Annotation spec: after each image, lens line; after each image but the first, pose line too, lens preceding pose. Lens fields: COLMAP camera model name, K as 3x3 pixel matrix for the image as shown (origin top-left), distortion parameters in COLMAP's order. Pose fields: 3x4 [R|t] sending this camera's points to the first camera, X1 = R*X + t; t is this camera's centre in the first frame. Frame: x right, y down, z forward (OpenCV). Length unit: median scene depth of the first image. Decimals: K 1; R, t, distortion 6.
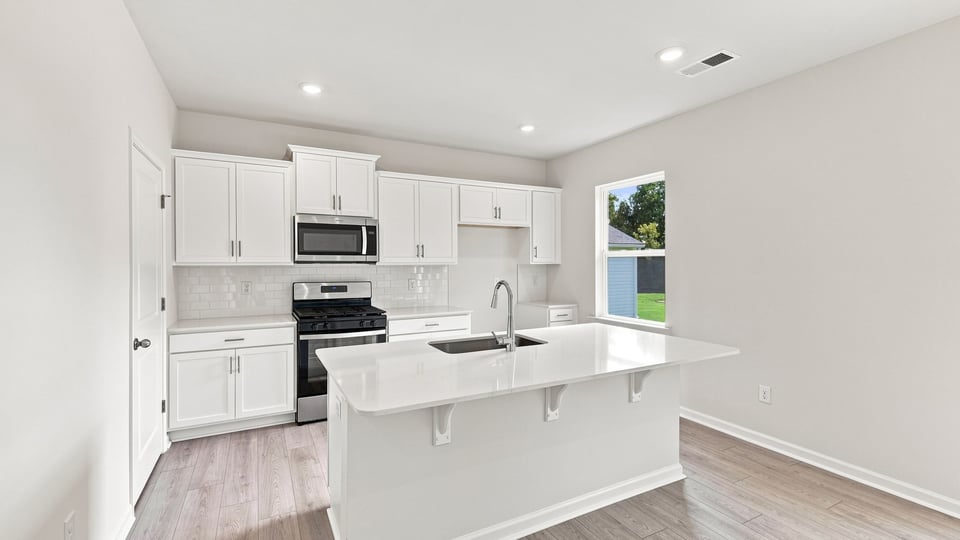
lens RADIAL K [[415.7, 0, 470.8], [0, 415.7, 264.4], [0, 0, 1]] dist [0.001419, -0.000095]
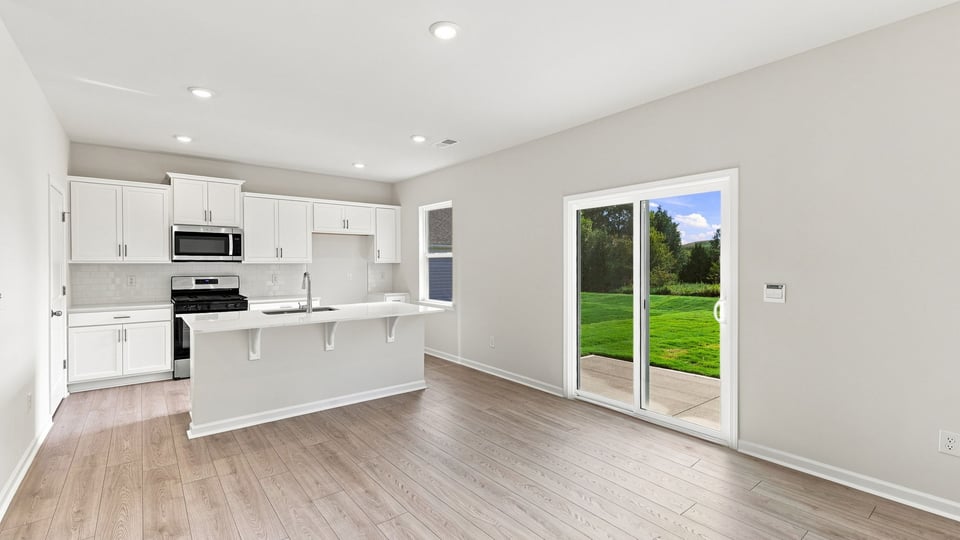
lens RADIAL K [[426.6, 0, 480.0], [0, 426.6, 266.4], [0, 0, 1]] dist [-0.002723, -0.000413]
pose [[0.980385, 0.000199, 0.197093, 0.271181], [-0.001231, 0.999986, 0.005112, 0.003836], [-0.197090, -0.005254, 0.980371, -0.526944]]
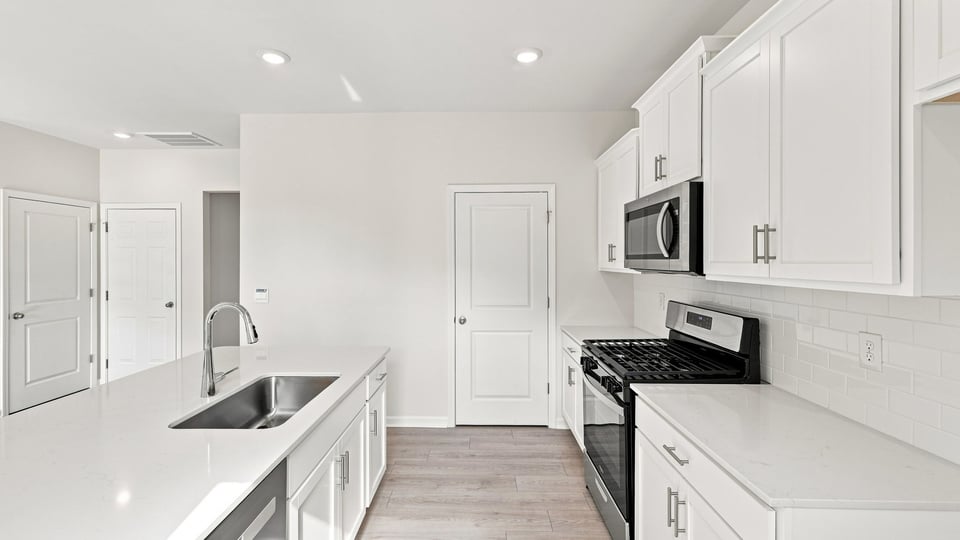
lens RADIAL K [[415.7, 0, 470.8], [0, 415.7, 264.4], [0, 0, 1]] dist [0.001419, -0.000095]
pose [[-0.480744, 0.010895, -0.876793, 0.324439], [0.003763, 0.999939, 0.010362, -0.023168], [0.876853, 0.001682, -0.480756, 1.089431]]
